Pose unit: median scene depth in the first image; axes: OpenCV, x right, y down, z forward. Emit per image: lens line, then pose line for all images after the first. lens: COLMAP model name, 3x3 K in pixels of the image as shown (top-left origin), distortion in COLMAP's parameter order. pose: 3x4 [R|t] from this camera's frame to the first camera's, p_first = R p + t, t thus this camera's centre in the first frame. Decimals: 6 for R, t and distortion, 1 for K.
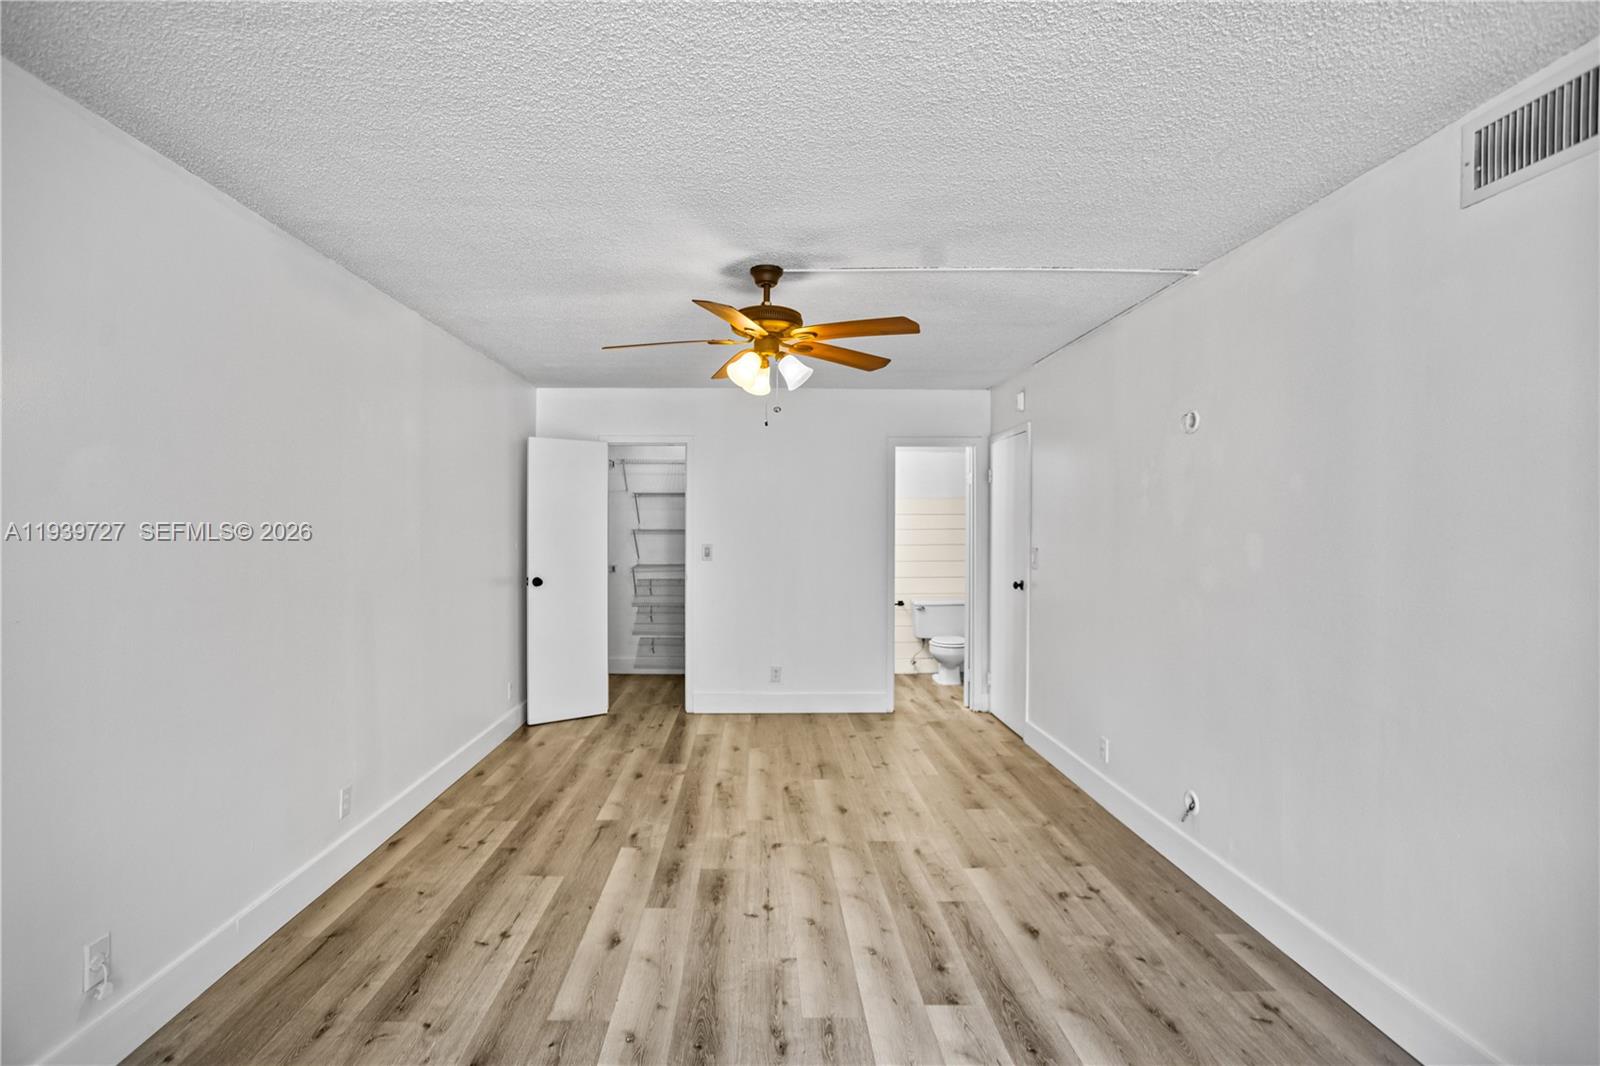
lens RADIAL K [[783.9, 0, 764.9], [0, 783.9, 524.8], [0, 0, 1]] dist [-0.053157, 0.029994]
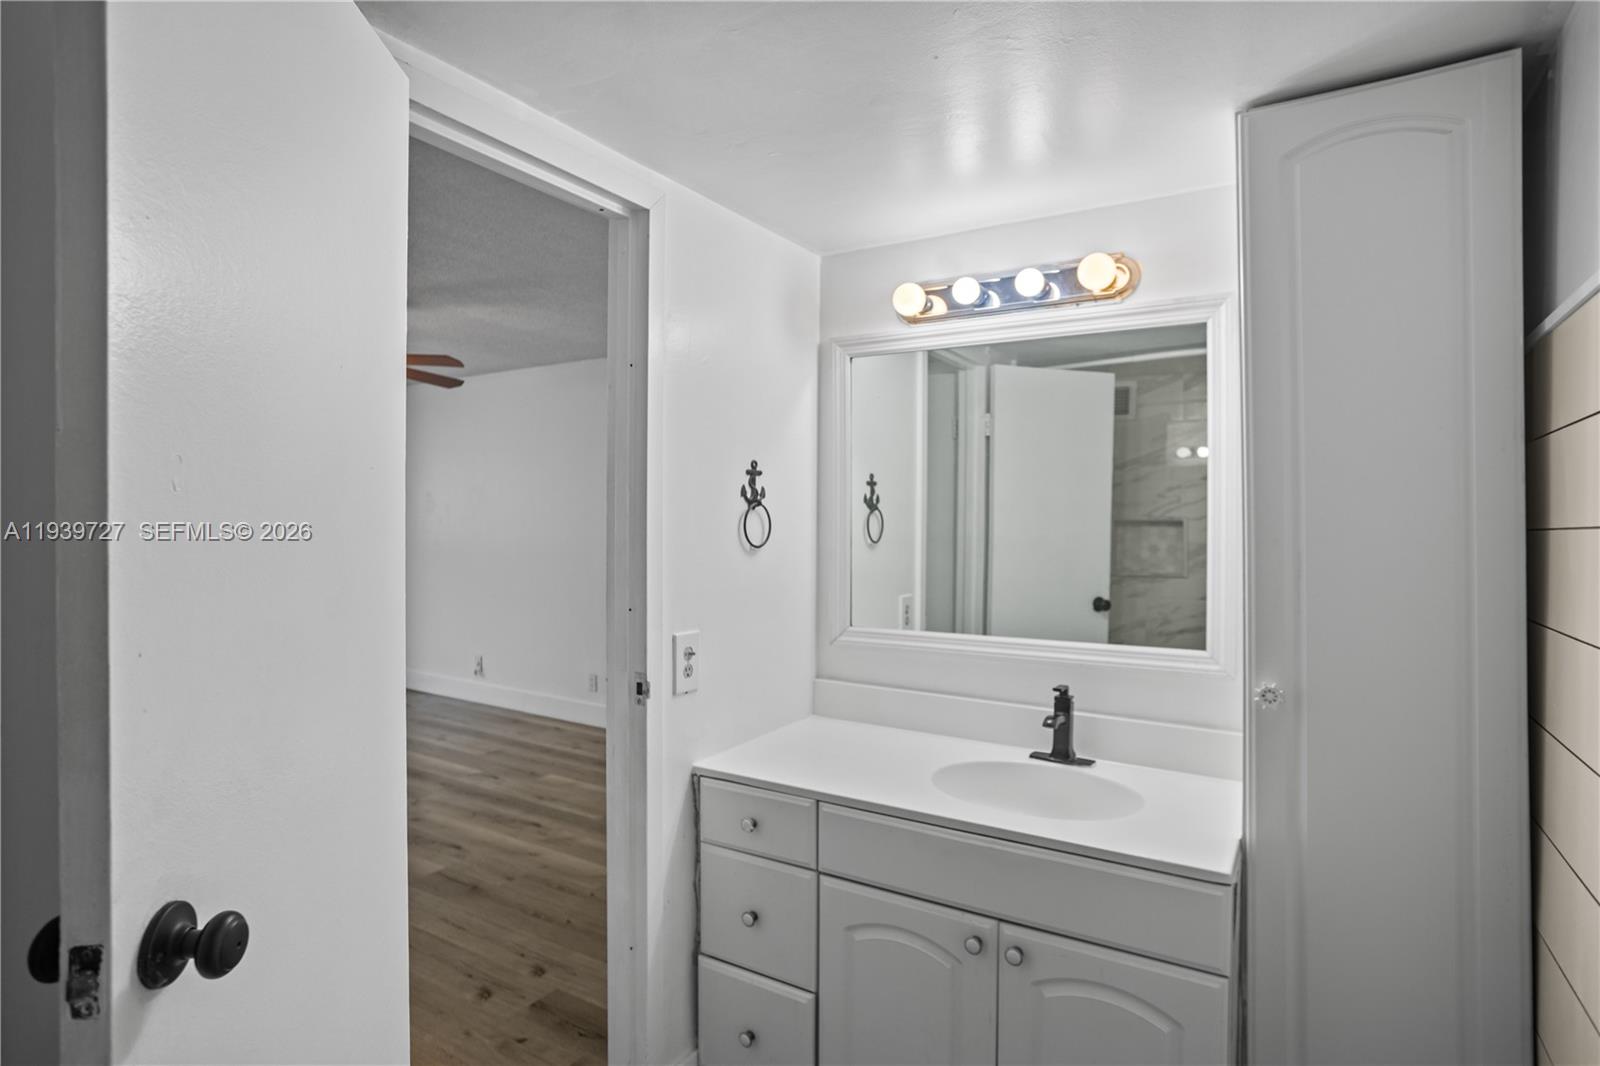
lens RADIAL K [[843.0, 0, 800.0], [0, 843.0, 533.0], [0, 0, 1]] dist [-0.037098, -0.000022]
pose [[-0.531640, 0.005246, -0.846954, 0.669121], [-0.006290, 0.999929, 0.010141, 0.017650], [0.846947, 0.010718, -0.531569, 2.110952]]
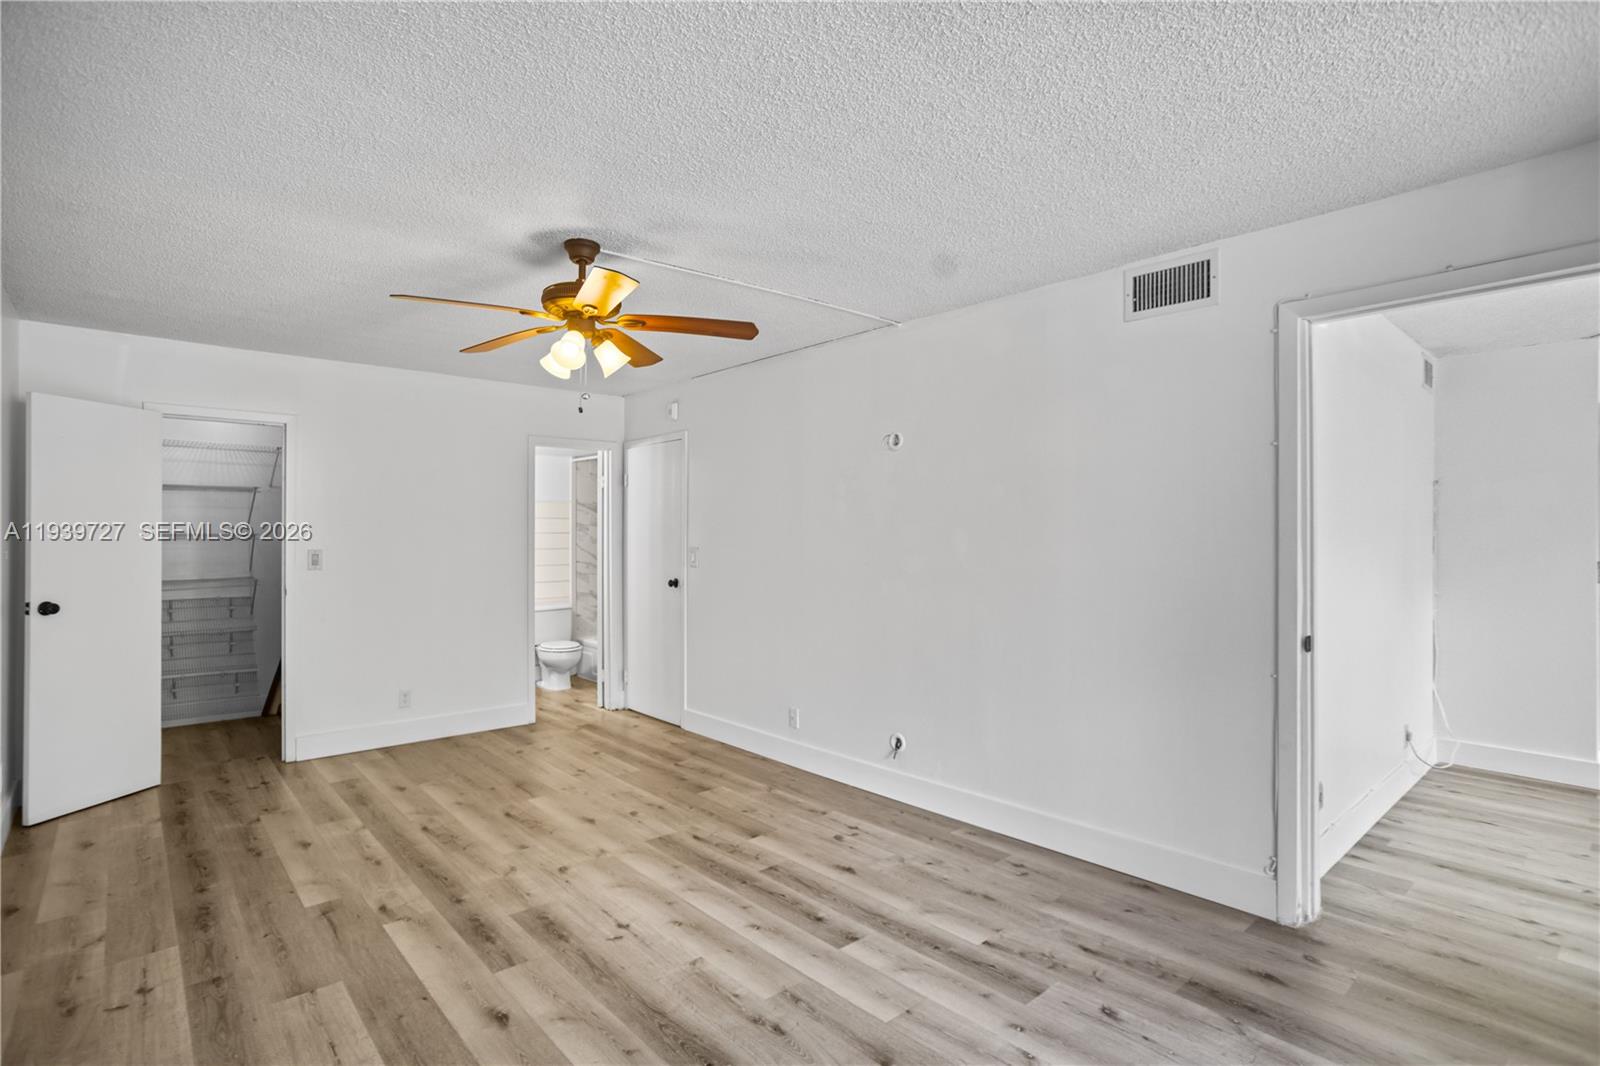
lens RADIAL K [[777.6, 0, 788.4], [0, 777.6, 534.4], [0, 0, 1]] dist [-0.049784, 0.030598]
pose [[0.759449, -0.000965, 0.650566, -0.373100], [0.001451, 0.999999, -0.000210, 0.016262], [-0.650565, 0.001104, 0.759450, 0.134385]]
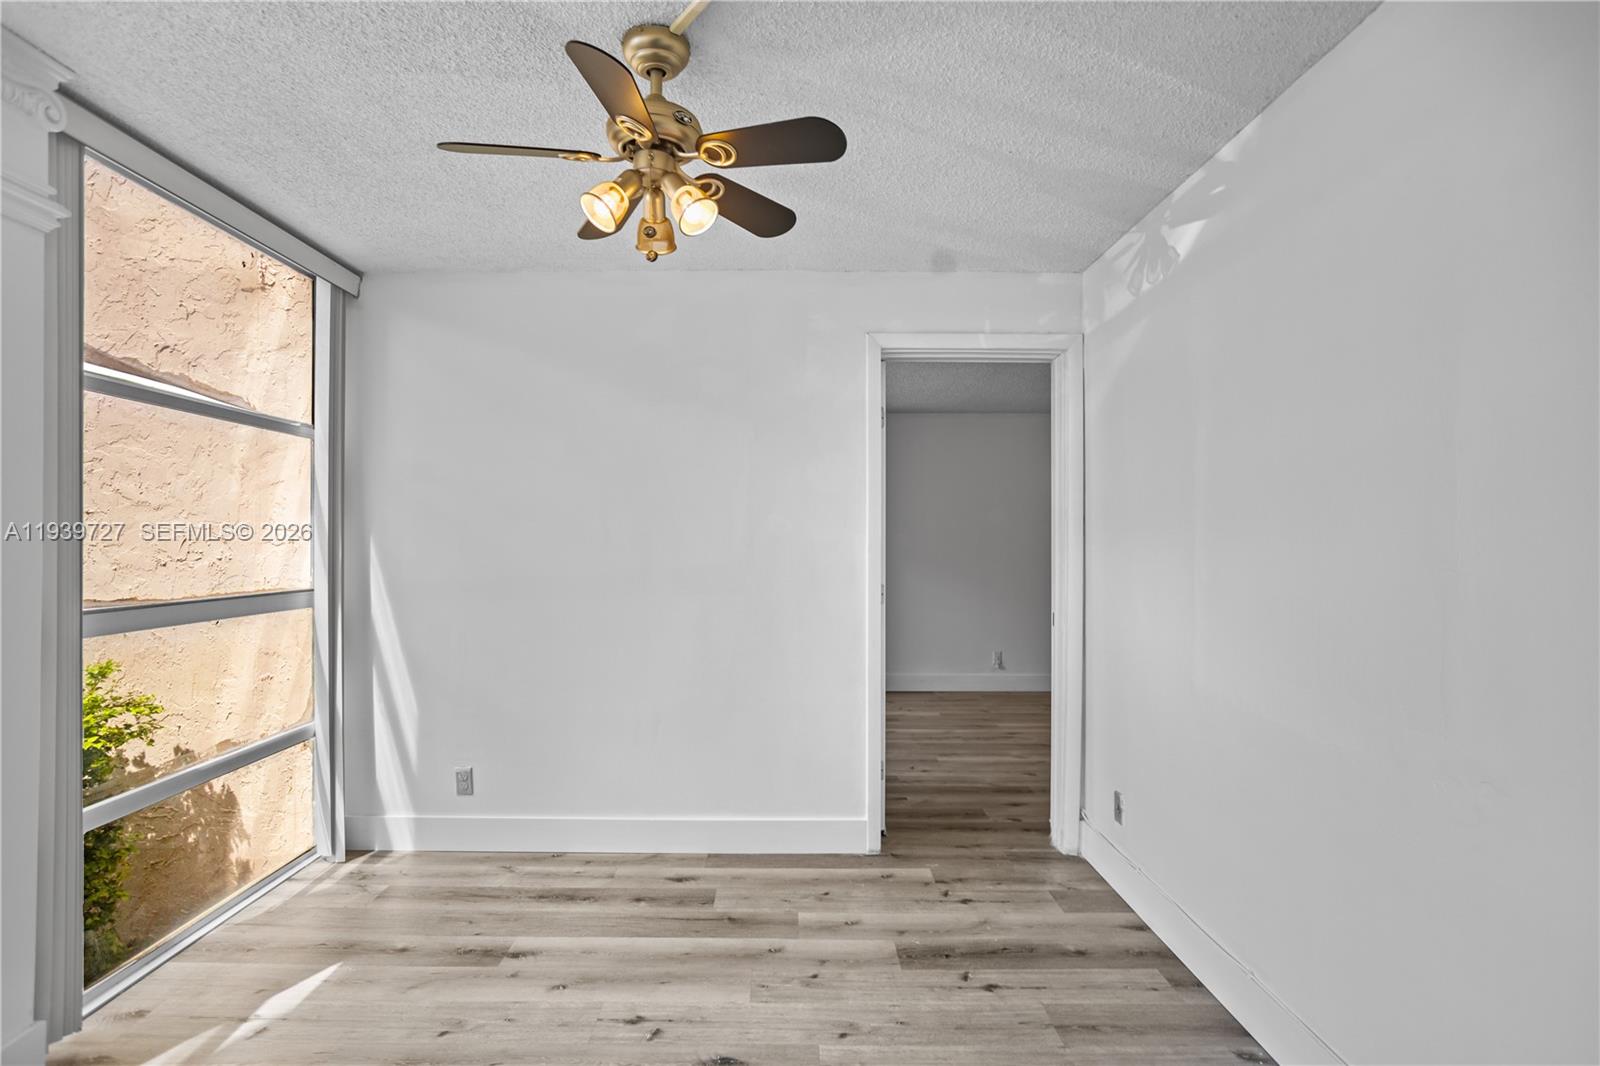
lens RADIAL K [[777.6, 0, 788.4], [0, 777.6, 534.4], [0, 0, 1]] dist [-0.049784, 0.030598]
pose [[-0.006535, -0.009707, -0.999932, 1.489421], [0.001934, 0.999951, -0.009719, 0.030401], [0.999977, -0.001997, -0.006516, 0.055025]]
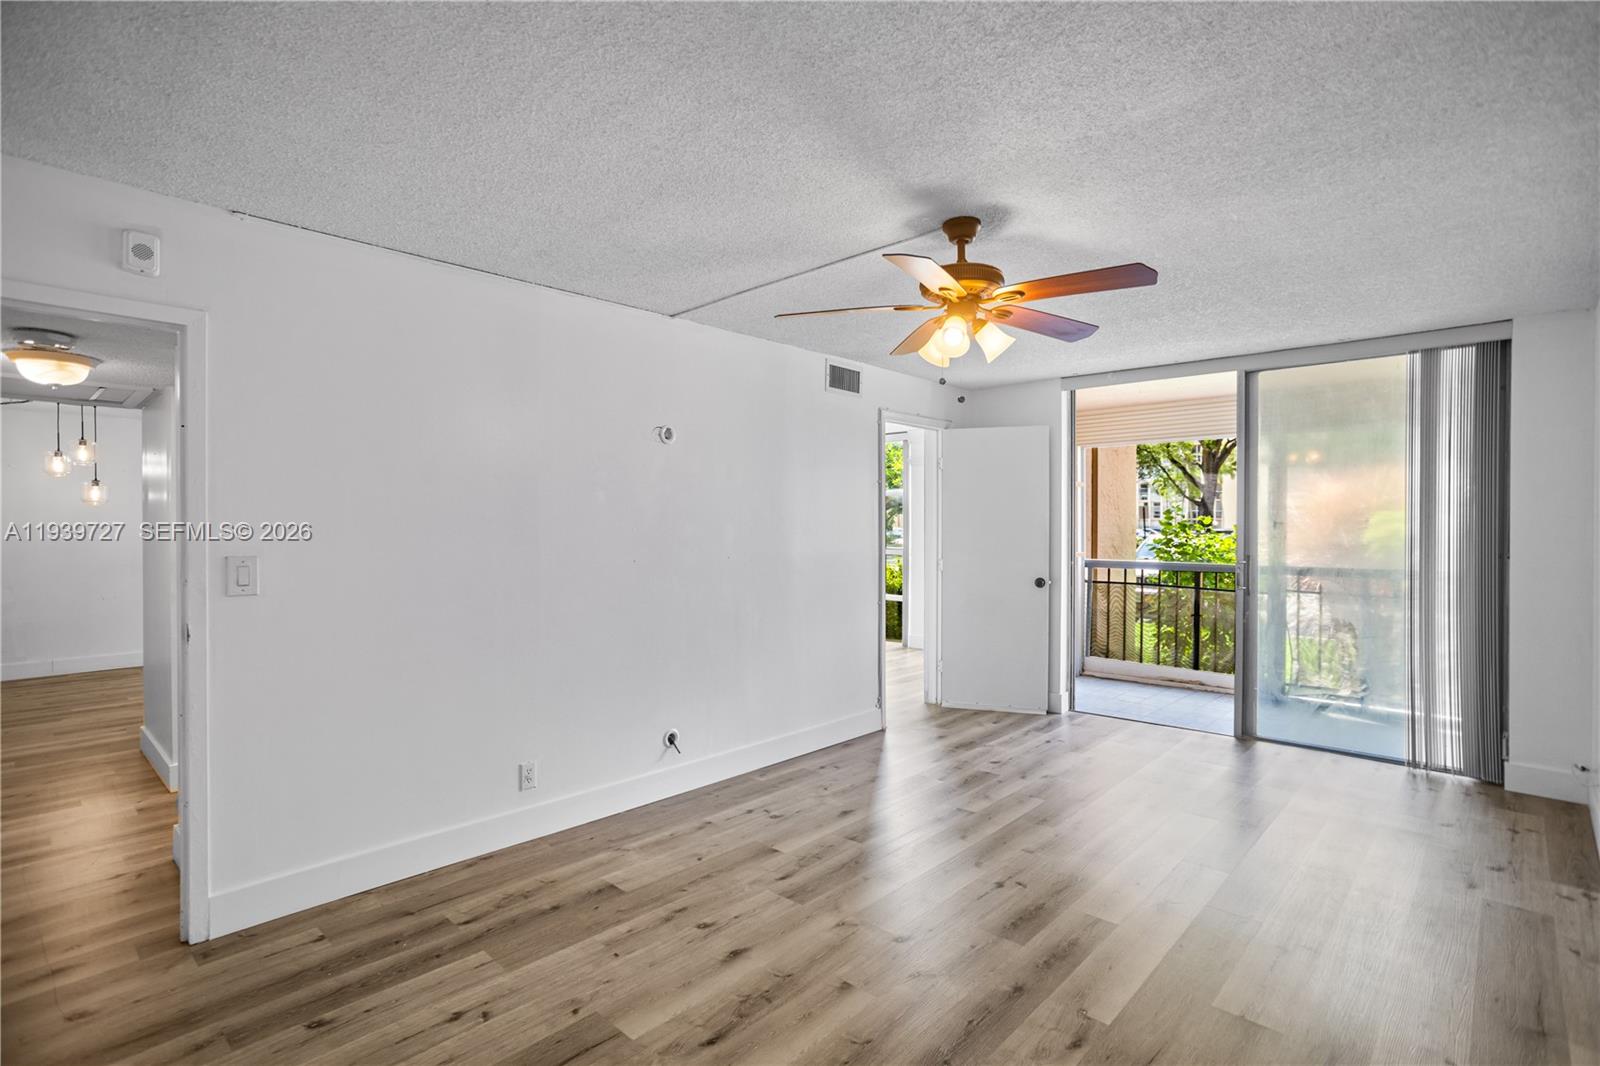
lens RADIAL K [[777.6, 0, 788.4], [0, 777.6, 534.4], [0, 0, 1]] dist [-0.049784, 0.030598]
pose [[-0.714235, -0.009721, 0.699838, -0.424486], [-0.001223, 0.999919, 0.012640, 0.008807], [-0.699905, 0.008172, -0.714190, 1.604107]]
